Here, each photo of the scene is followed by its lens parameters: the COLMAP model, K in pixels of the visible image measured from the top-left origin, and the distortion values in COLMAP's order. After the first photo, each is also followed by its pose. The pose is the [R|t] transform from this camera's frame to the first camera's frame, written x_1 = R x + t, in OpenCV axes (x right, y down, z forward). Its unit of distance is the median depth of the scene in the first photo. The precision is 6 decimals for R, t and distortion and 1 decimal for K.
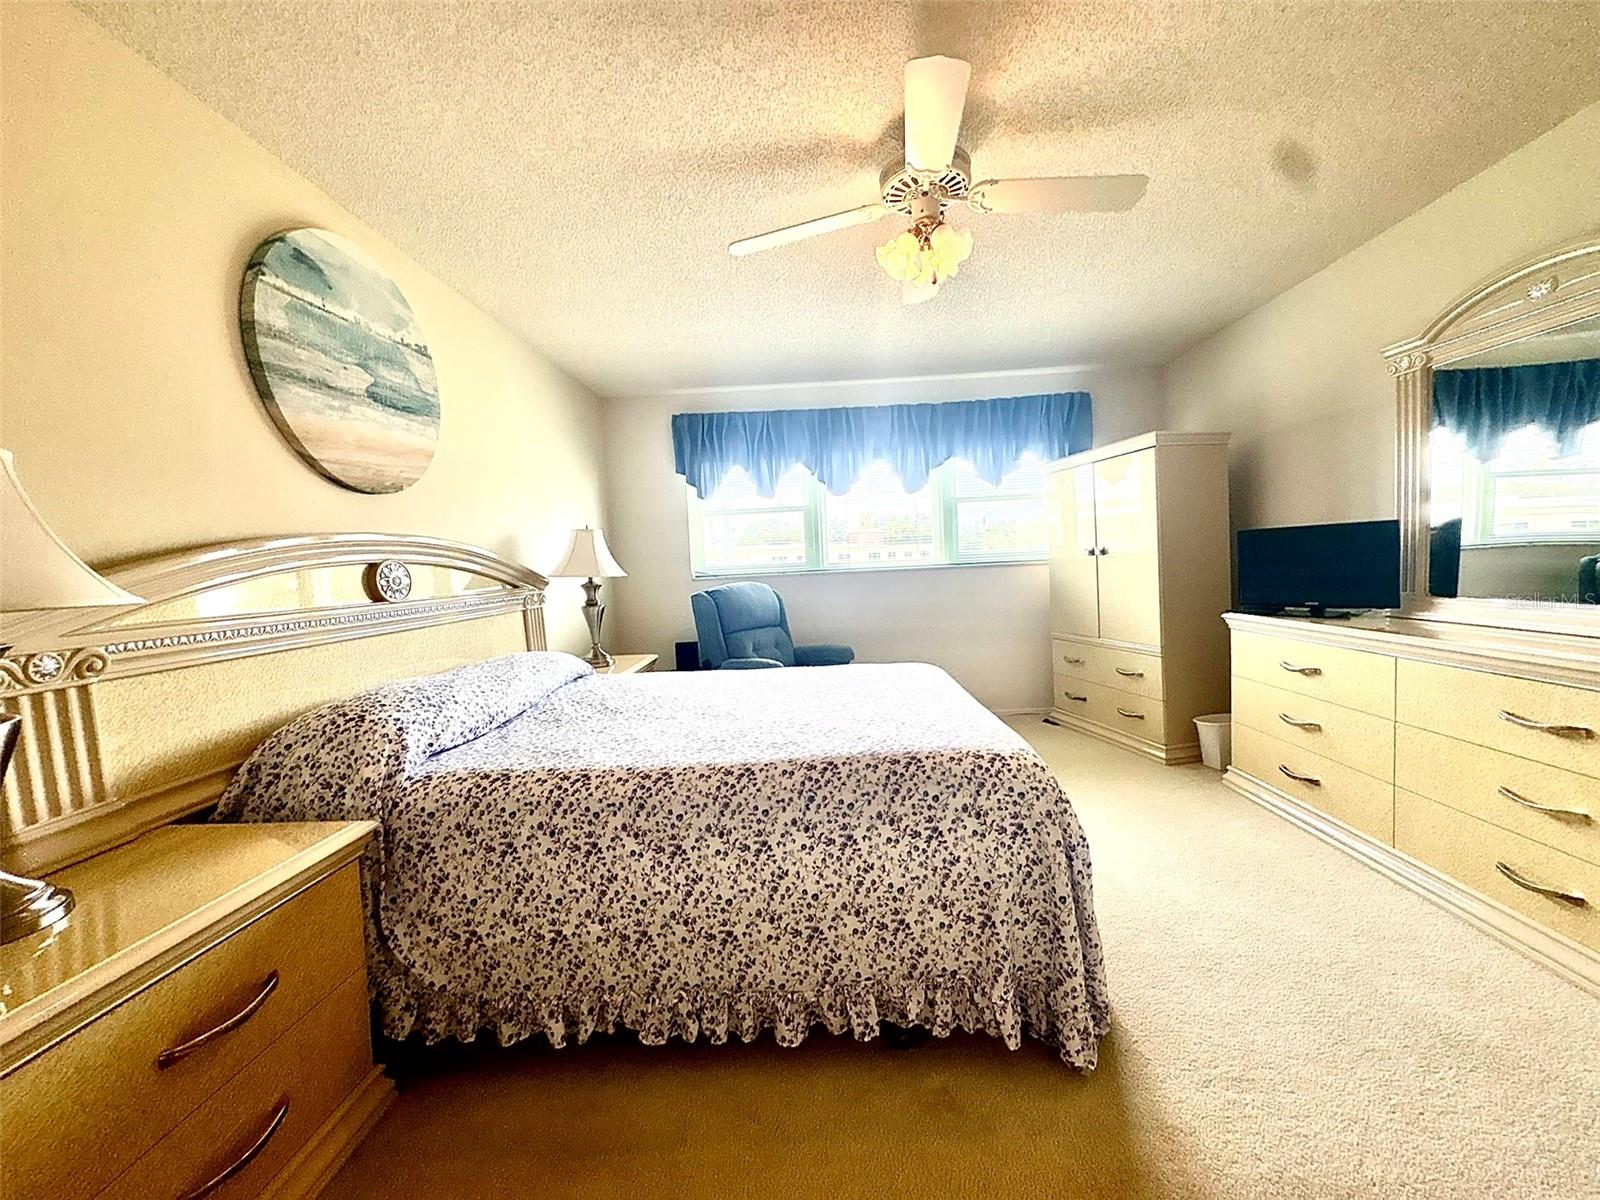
lens RADIAL K [[635.4, 0, 800.0], [0, 635.4, 600.0], [0, 0, 1]] dist [-0.001296, 0.000230]
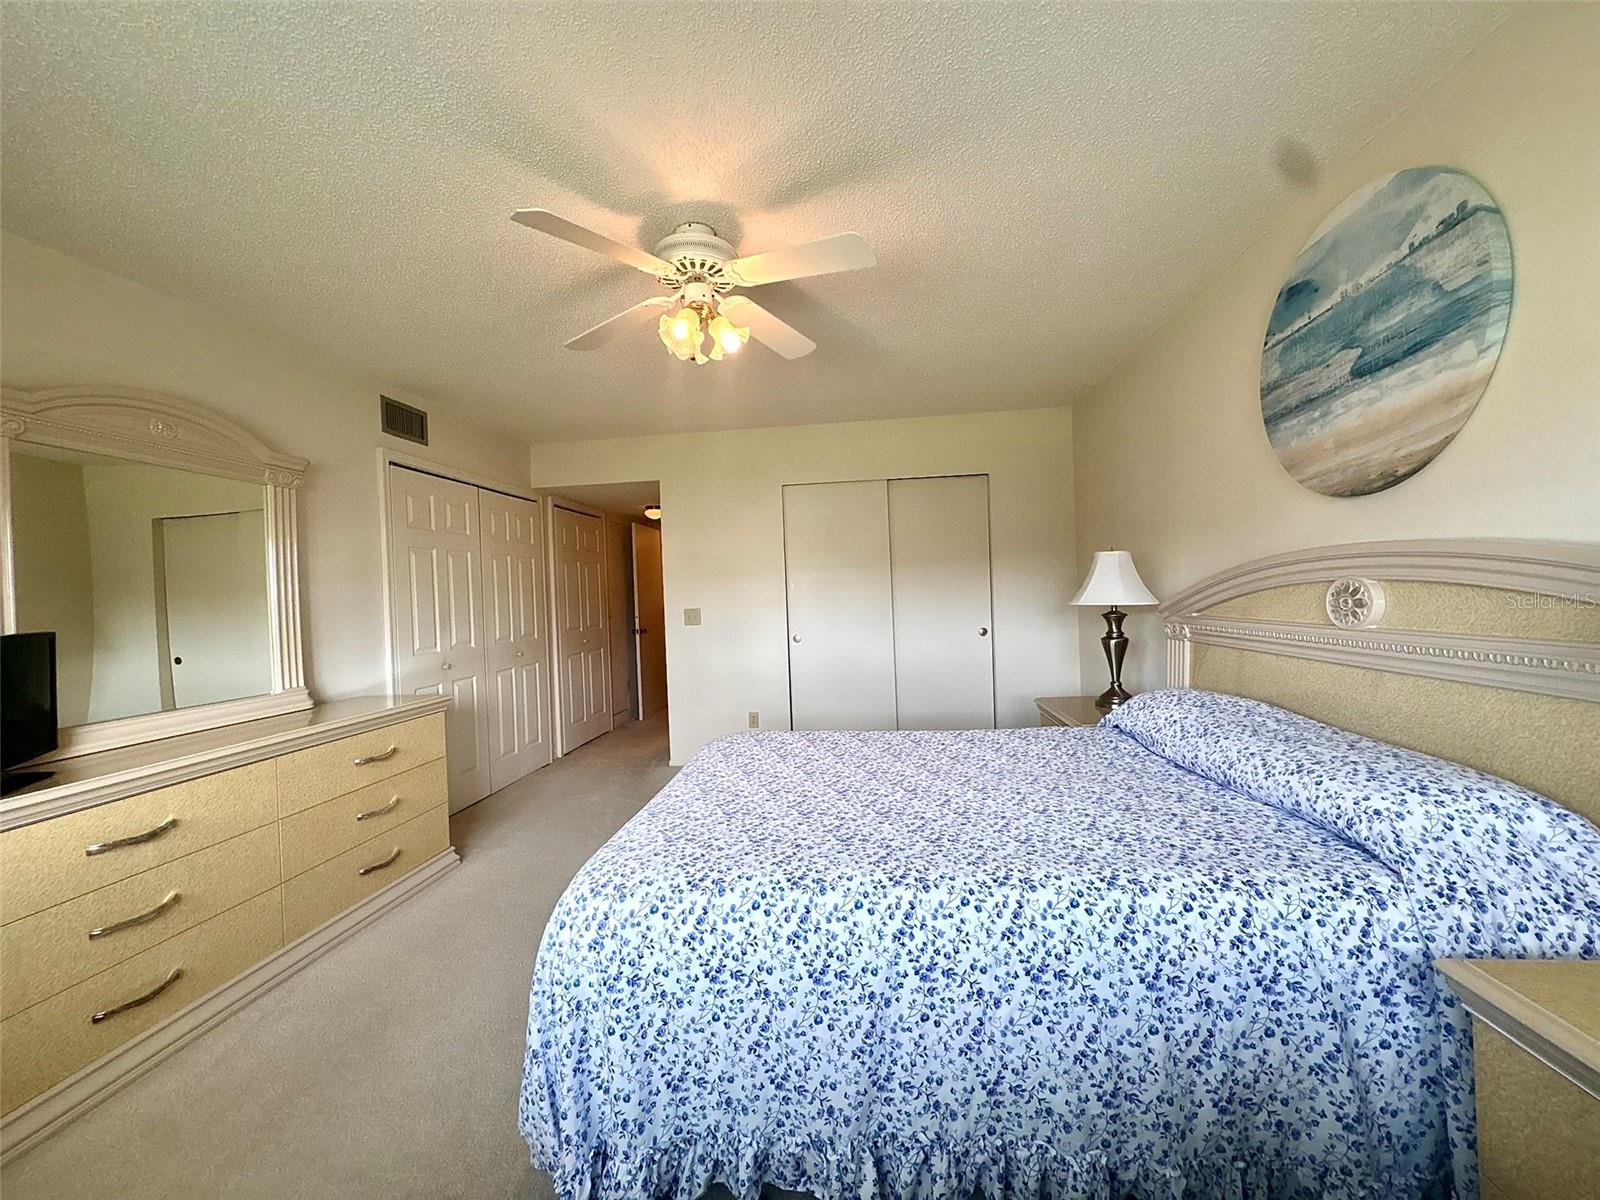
lens RADIAL K [[635.4, 0, 800.0], [0, 635.4, 600.0], [0, 0, 1]] dist [-0.001296, 0.000230]
pose [[-0.994238, 0.086225, 0.063689, 0.007436], [0.090397, 0.993728, 0.065819, -0.168041], [-0.057615, 0.071197, -0.995797, 2.077897]]
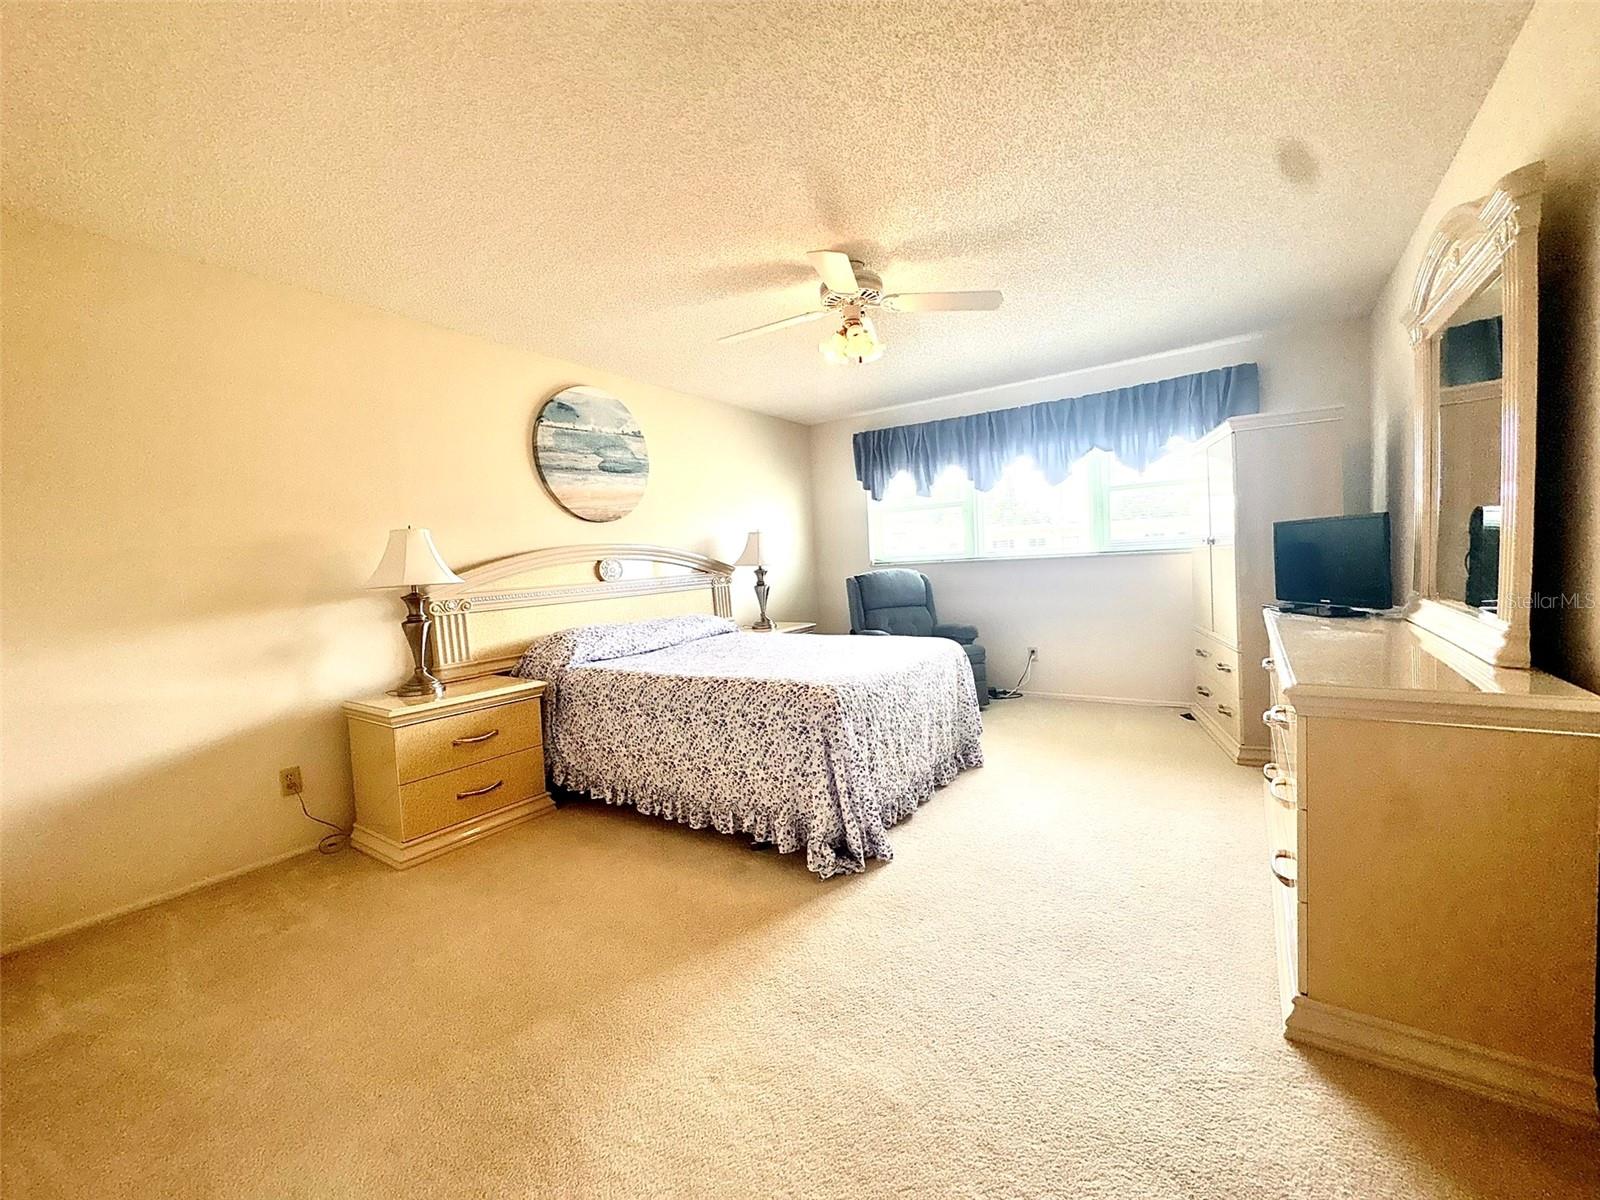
lens RADIAL K [[635.4, 0, 800.0], [0, 635.4, 600.0], [0, 0, 1]] dist [-0.001296, 0.000230]
pose [[0.845638, 0.034396, -0.532648, 0.882841], [-0.016650, 0.999136, 0.038086, -0.025343], [0.533497, -0.023339, 0.845480, -0.277508]]
